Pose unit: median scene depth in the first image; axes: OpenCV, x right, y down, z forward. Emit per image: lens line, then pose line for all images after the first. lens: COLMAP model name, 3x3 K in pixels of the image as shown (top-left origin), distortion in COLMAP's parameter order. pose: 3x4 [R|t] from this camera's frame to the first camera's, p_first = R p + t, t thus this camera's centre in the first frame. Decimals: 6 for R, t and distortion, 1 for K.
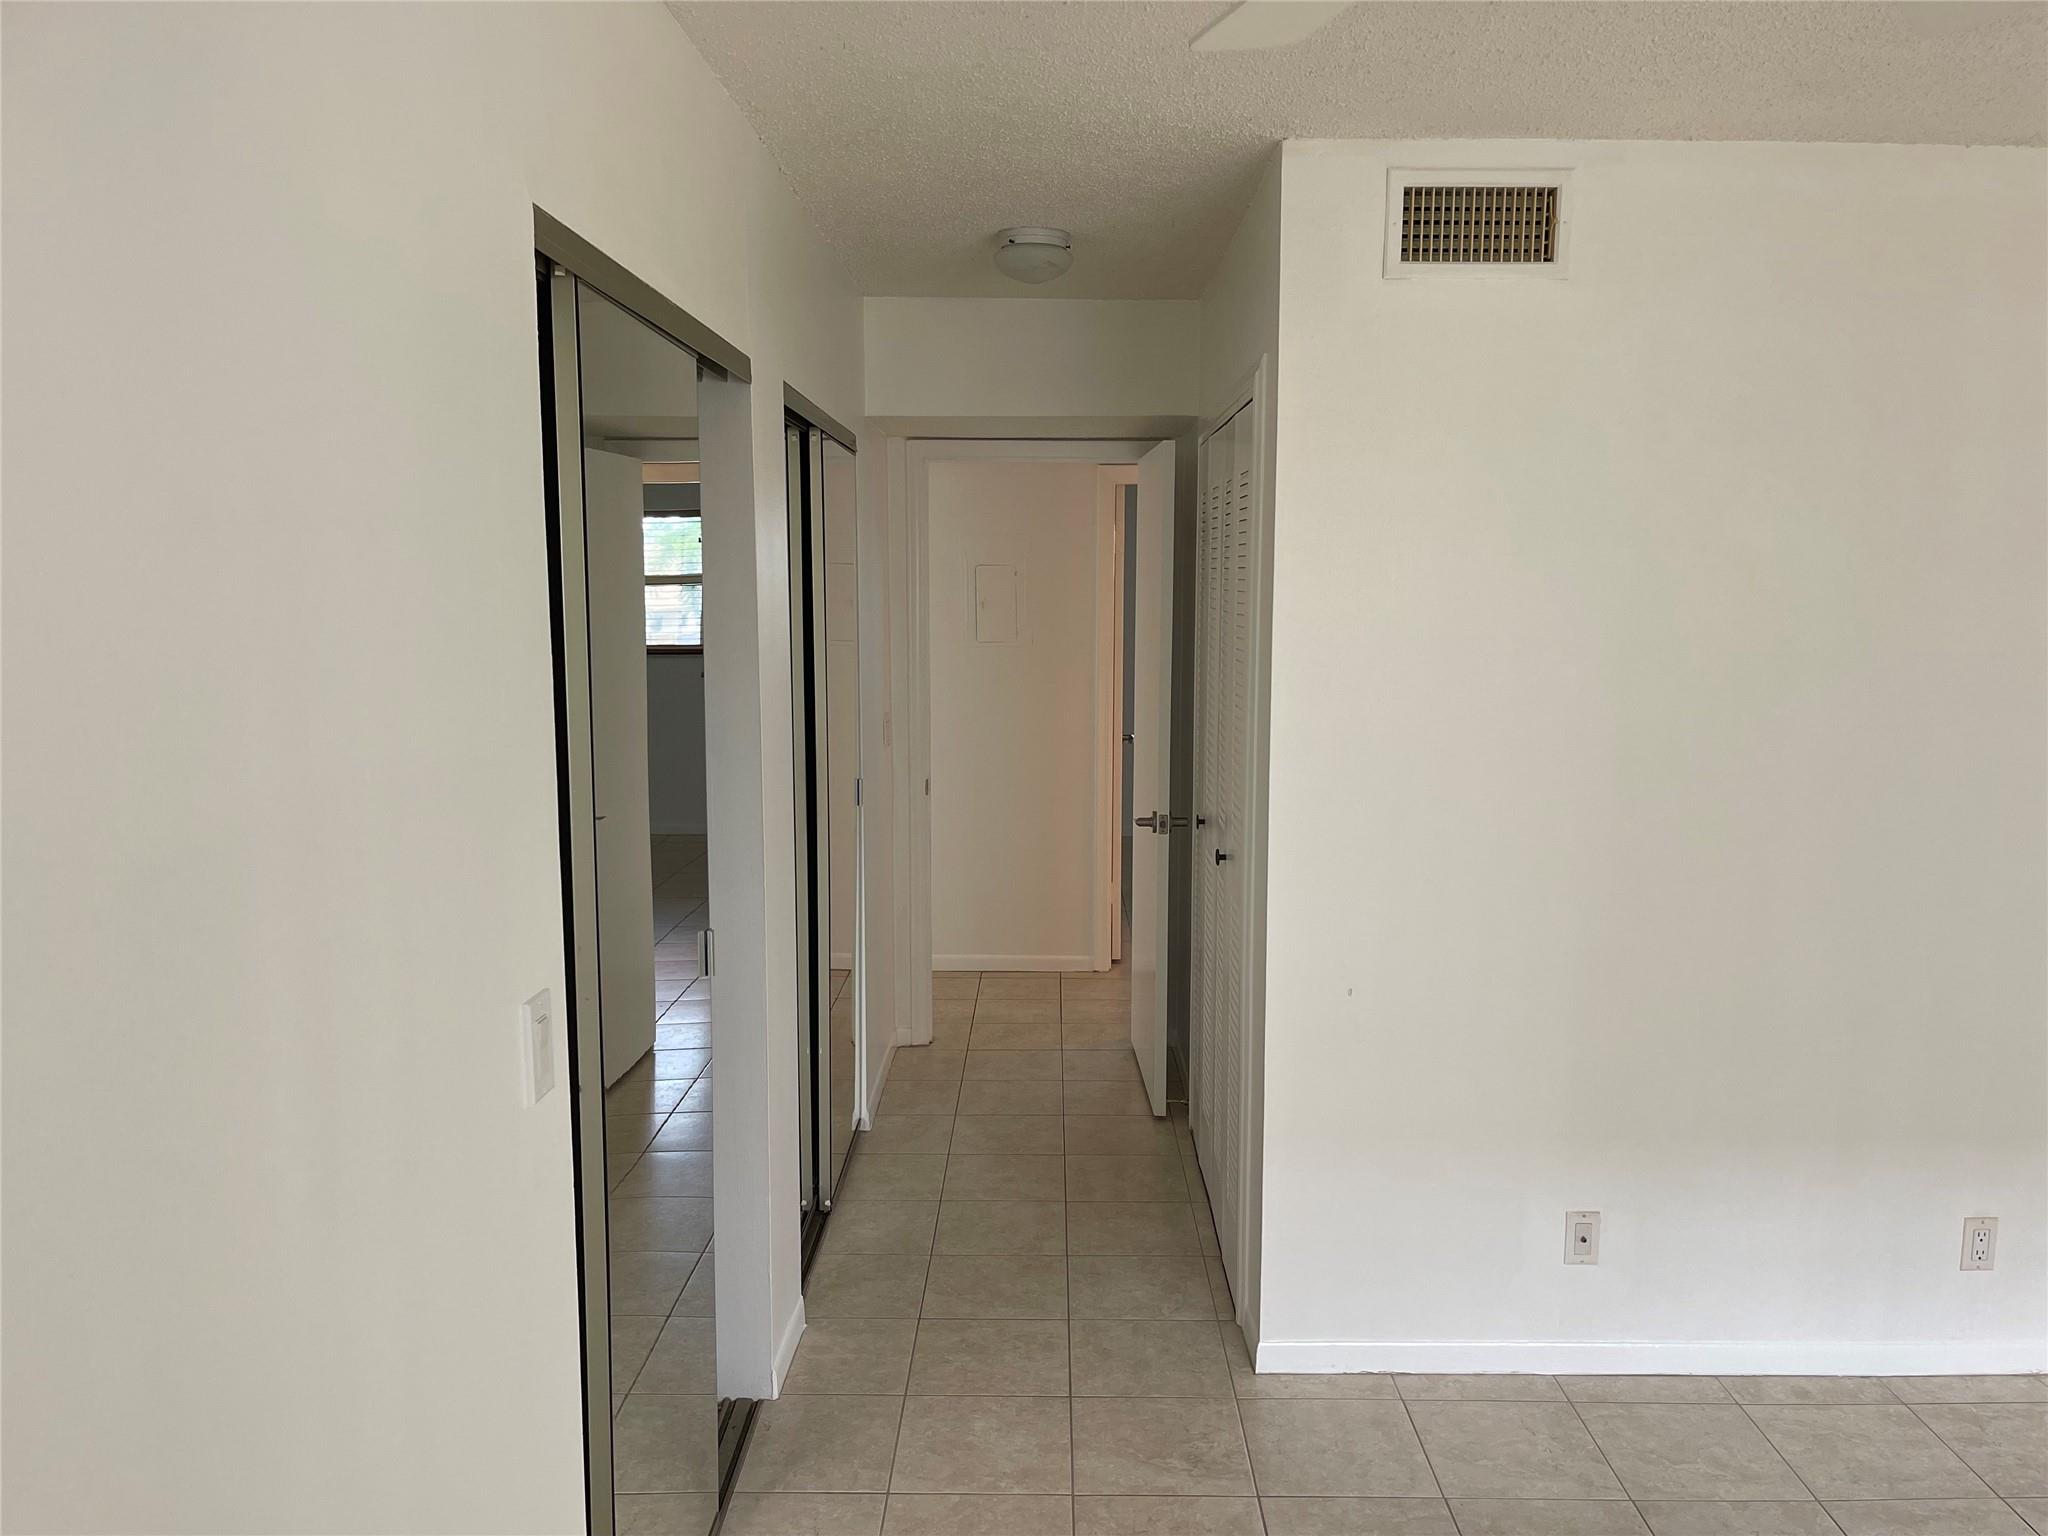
lens RADIAL K [[1542.4, 0, 1015.3], [0, 1542.4, 776.4], [0, 0, 1]] dist [0.039022, -0.049497]
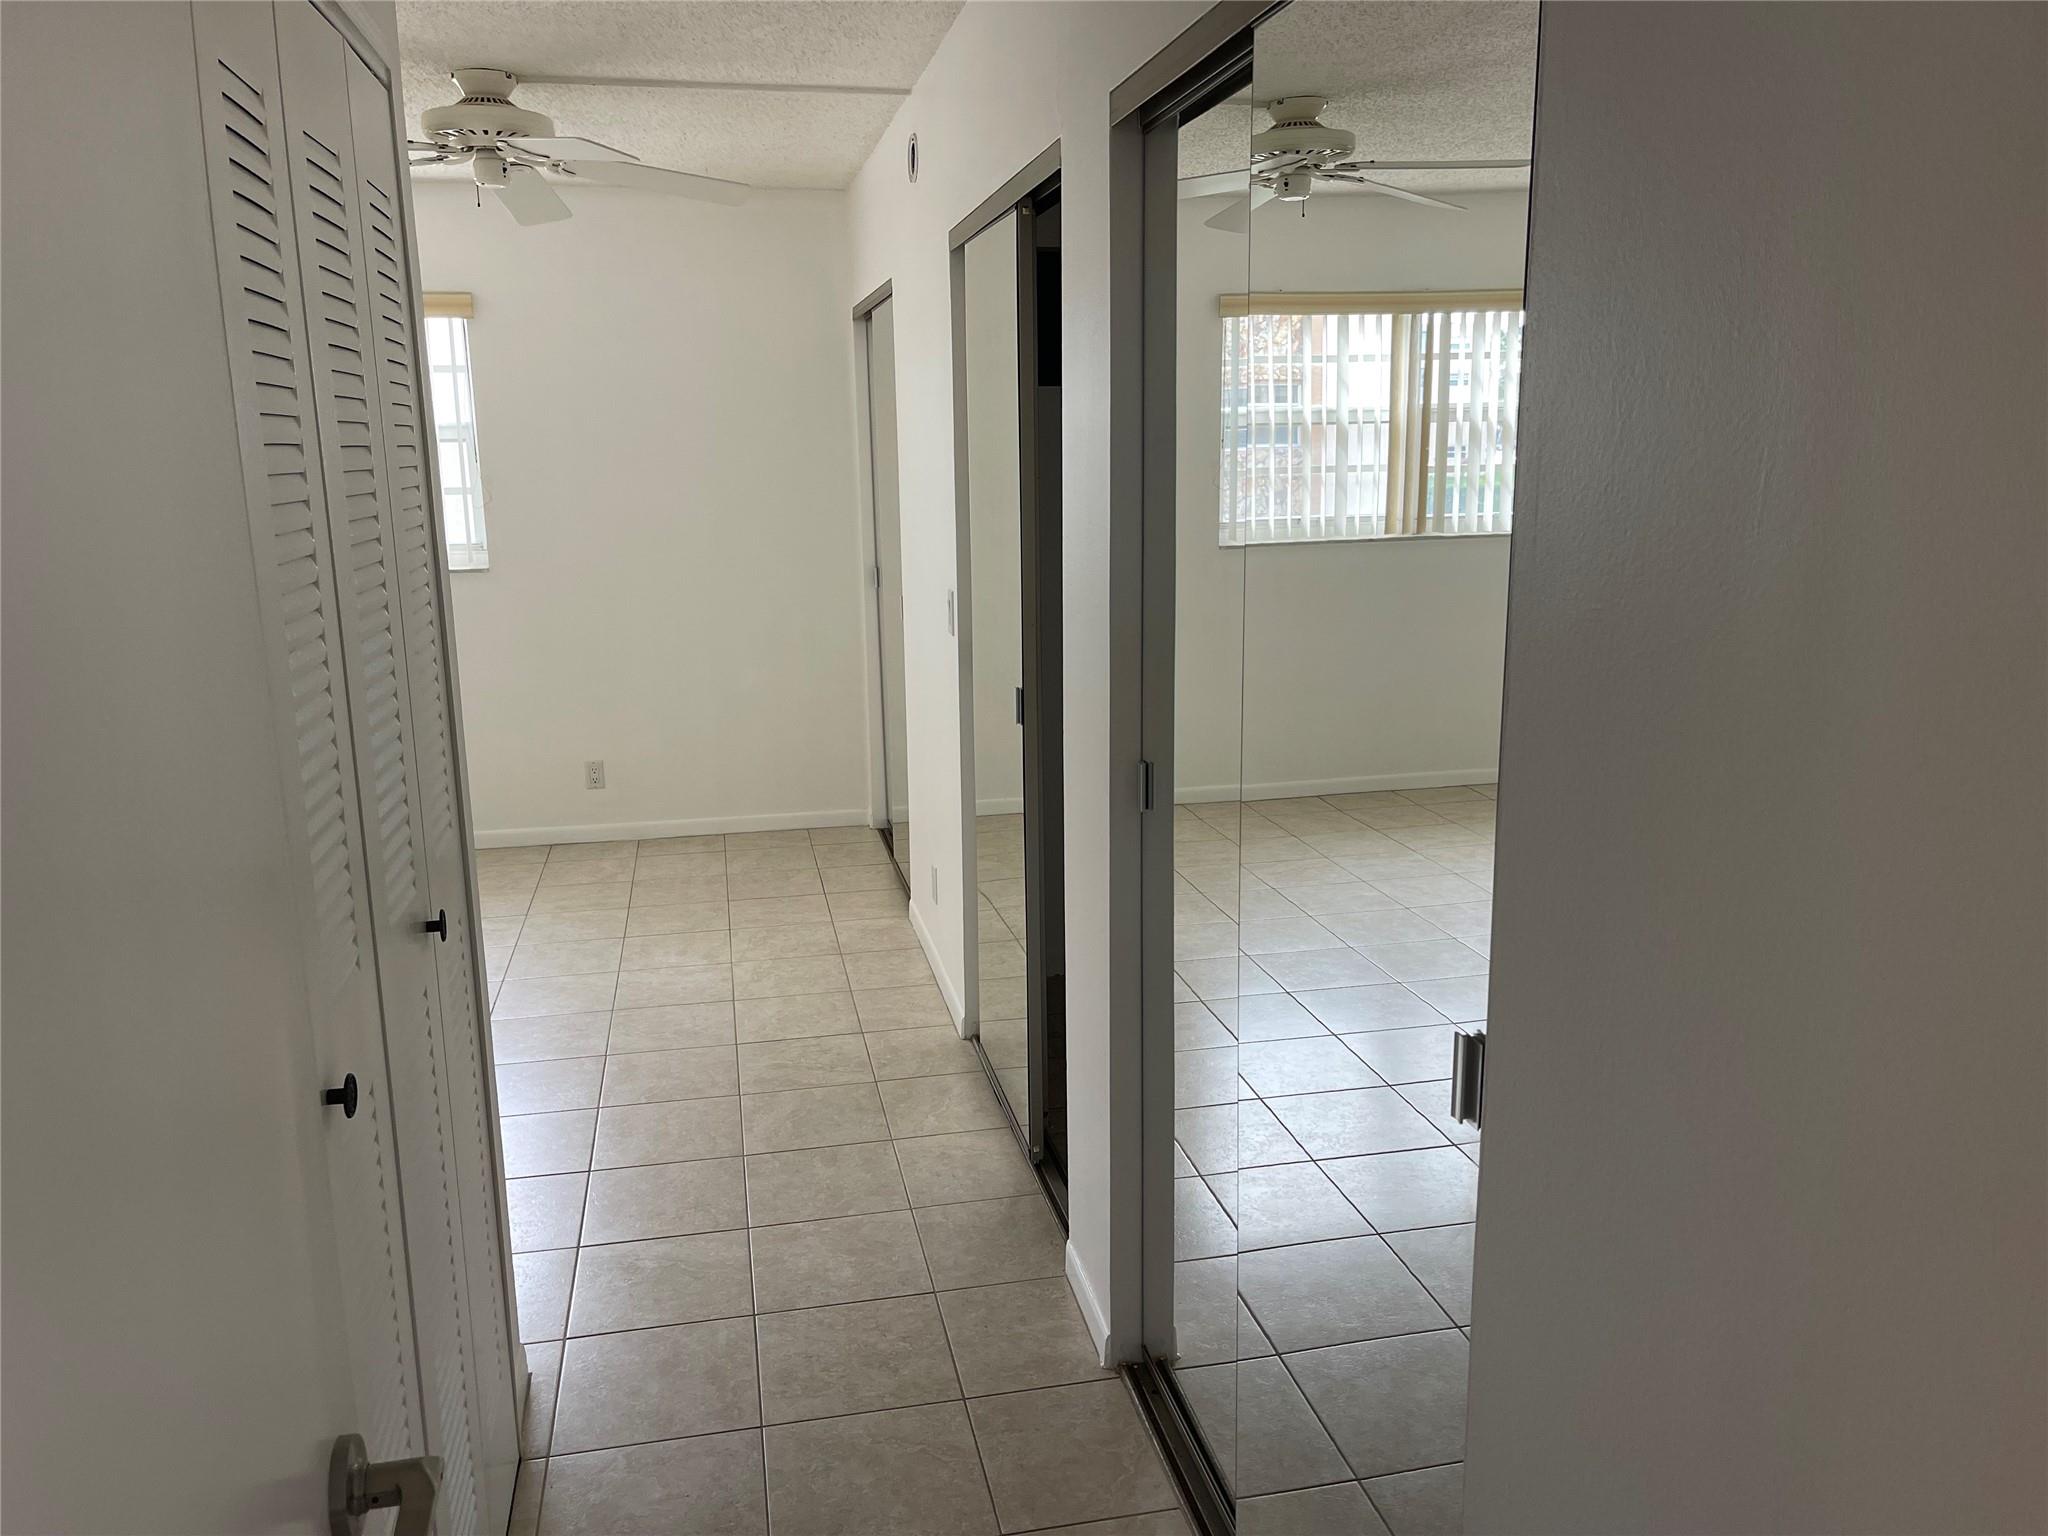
lens RADIAL K [[1542.4, 0, 1016.1], [0, 1542.4, 770.1], [0, 0, 1]] dist [0.039022, -0.049497]
pose [[-0.975065, 0.048718, -0.216504, 0.069234], [-0.024371, 0.946196, 0.322674, -0.202958], [0.220575, 0.319905, -0.921416, 1.824484]]
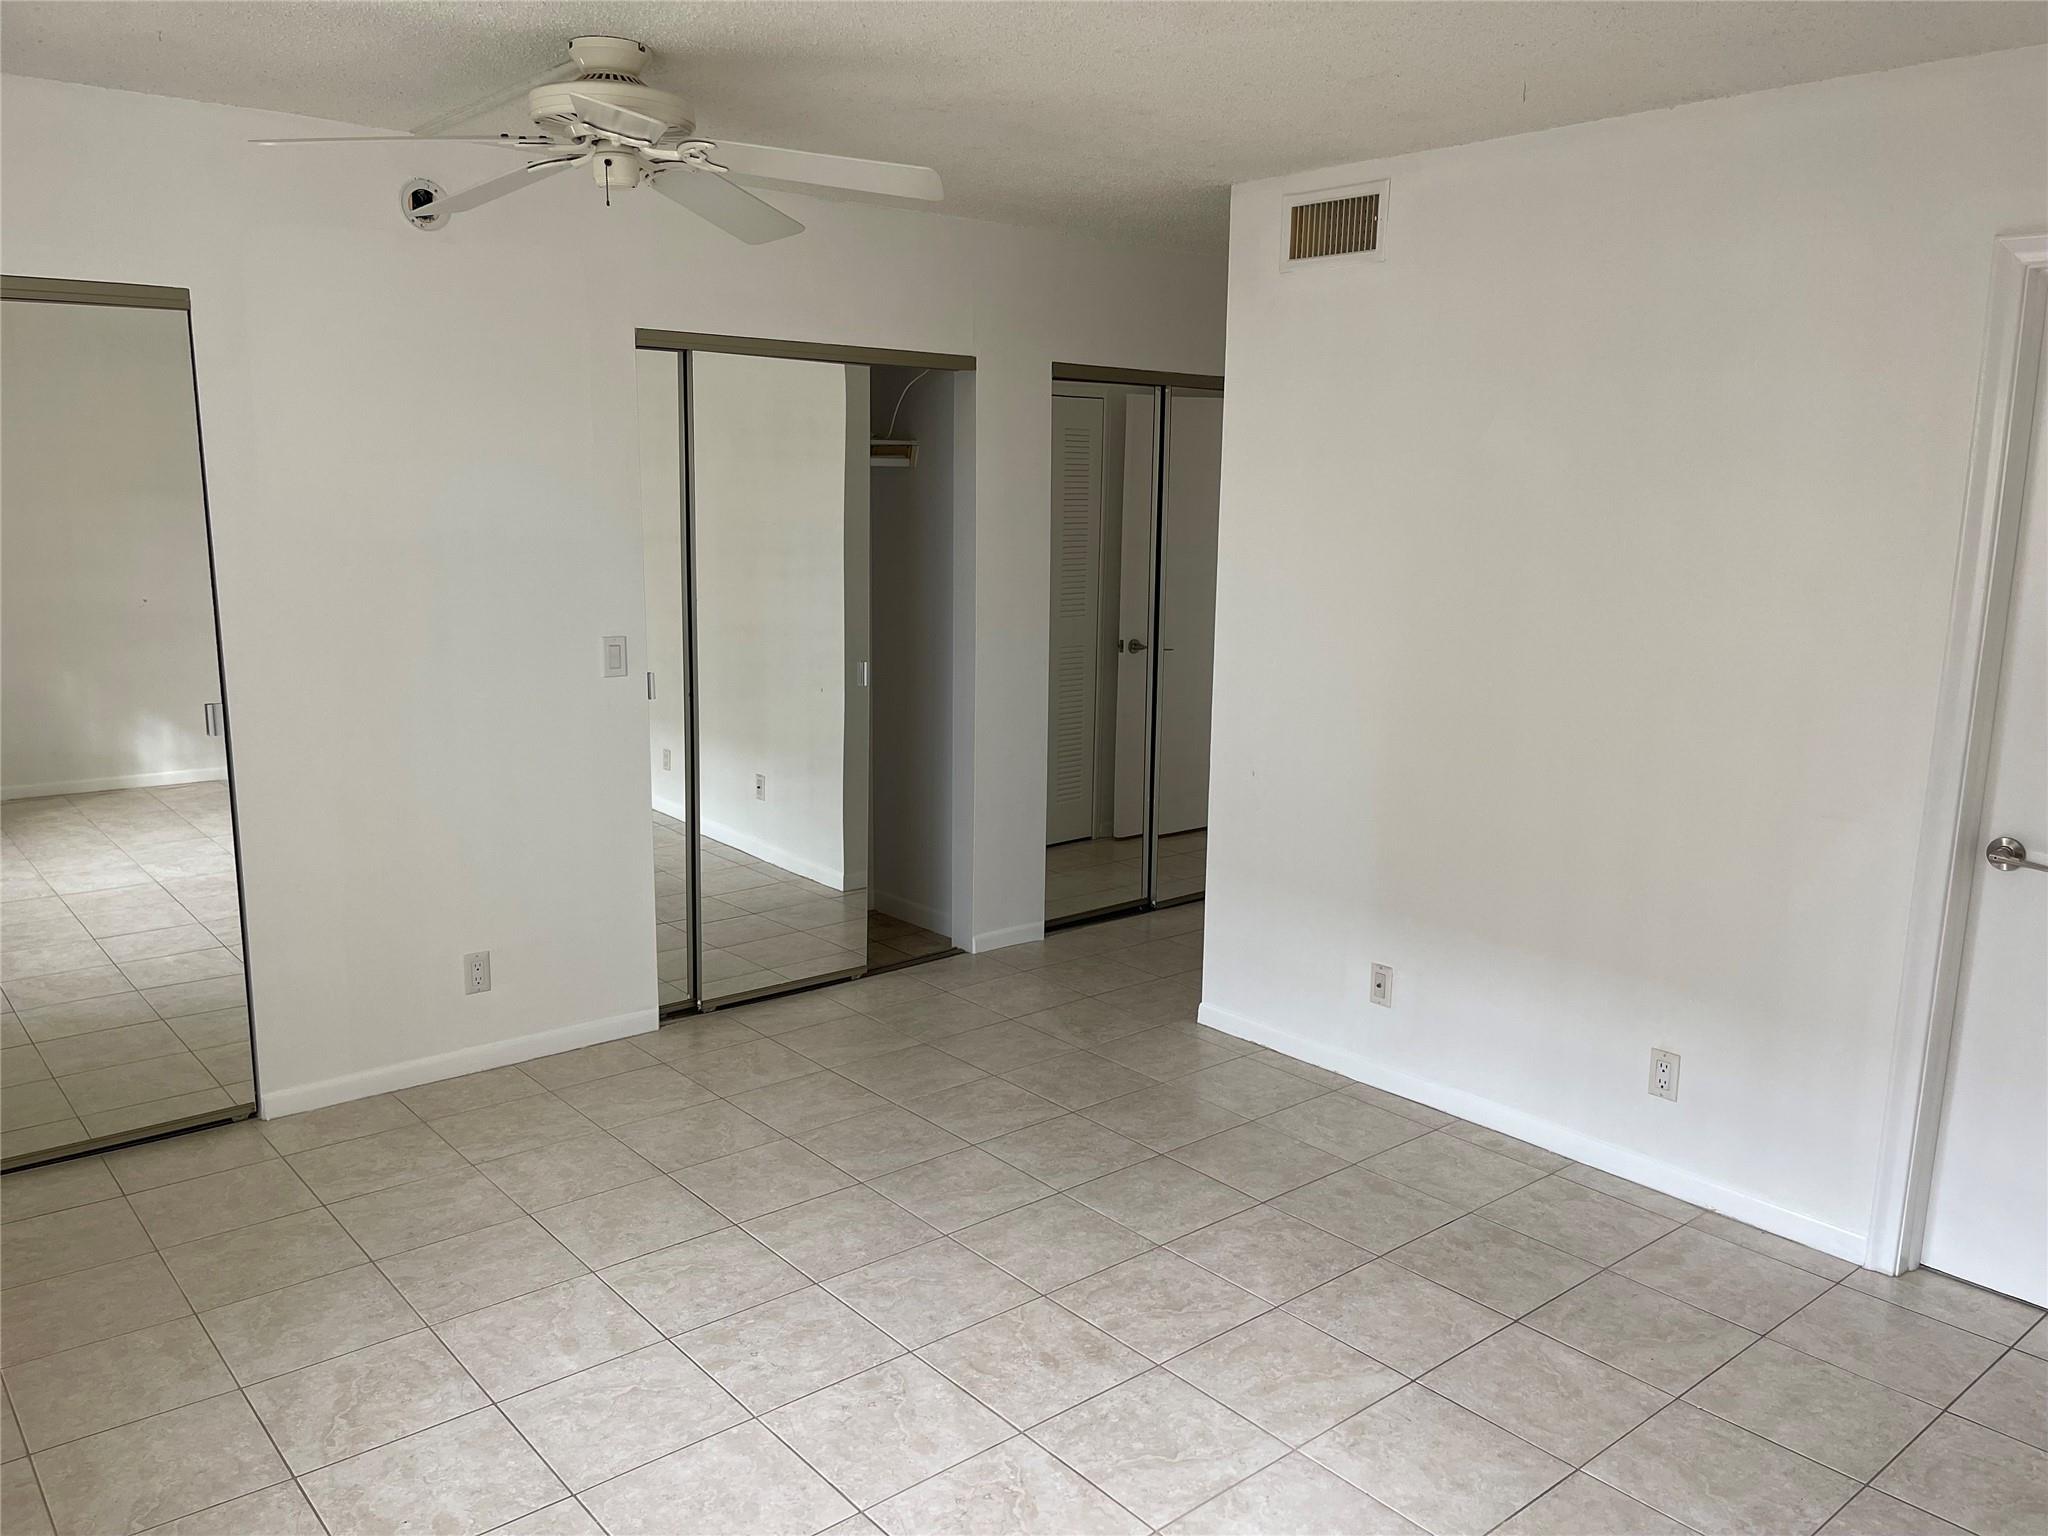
lens RADIAL K [[1542.4, 0, 1020.2], [0, 1542.4, 764.2], [0, 0, 1]] dist [0.039022, -0.049497]
pose [[0.648279, 0.140681, -0.748294, 1.191202], [-0.100930, 0.989988, 0.098680, 0.010671], [0.754684, 0.011554, 0.655987, -0.113020]]
